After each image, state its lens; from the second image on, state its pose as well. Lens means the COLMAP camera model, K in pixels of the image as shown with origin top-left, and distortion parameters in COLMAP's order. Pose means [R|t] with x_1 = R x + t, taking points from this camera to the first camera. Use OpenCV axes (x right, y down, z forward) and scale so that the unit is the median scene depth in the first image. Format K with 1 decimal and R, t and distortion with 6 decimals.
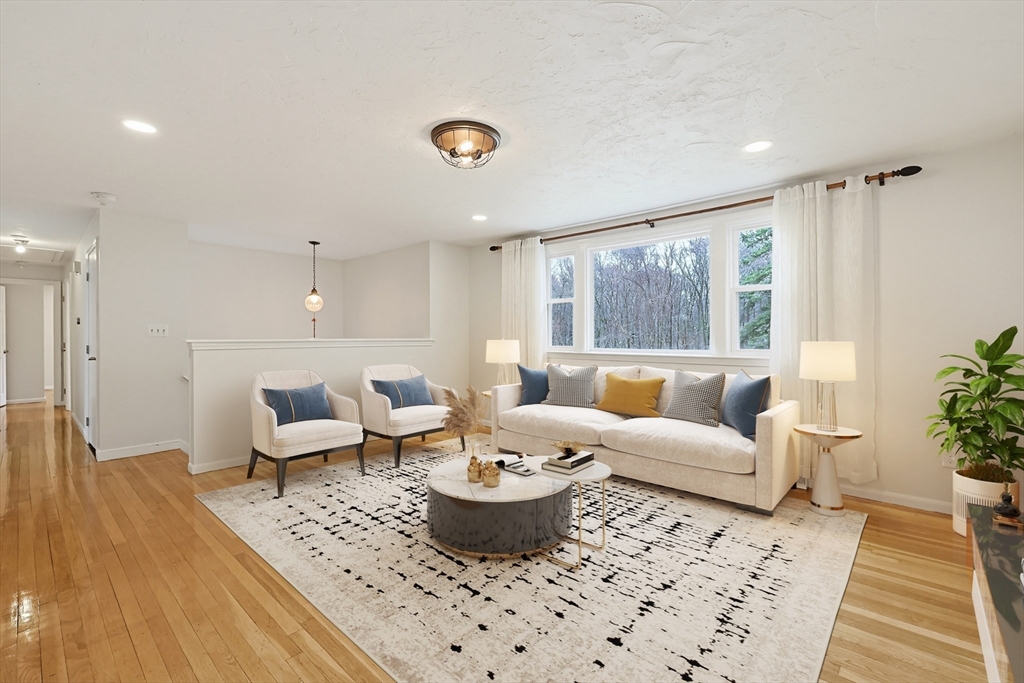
lens RADIAL K [[442.1, 0, 516.7], [0, 442.1, 339.1], [0, 0, 1]] dist [-0.000935, 0.000089]
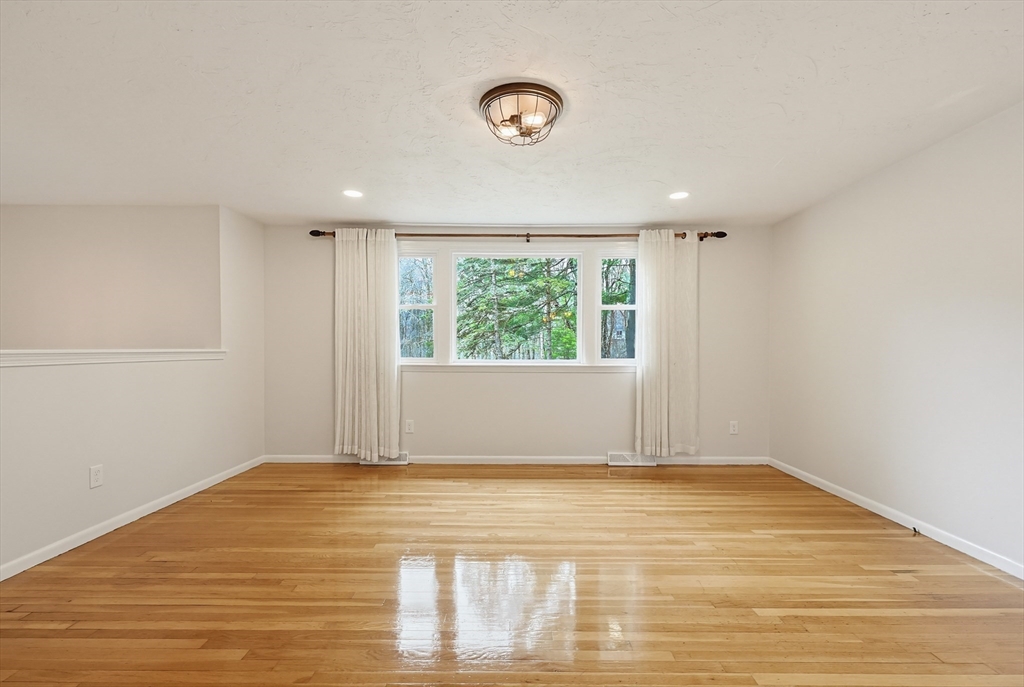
lens RADIAL K [[453.9, 0, 512.7], [0, 453.9, 354.5], [0, 0, 1]] dist [0.000298, 0.000153]
pose [[0.747678, -0.005665, 0.664037, -0.502289], [0.000032, 0.999964, 0.008494, 0.002291], [-0.664061, -0.006329, 0.747651, 0.267656]]
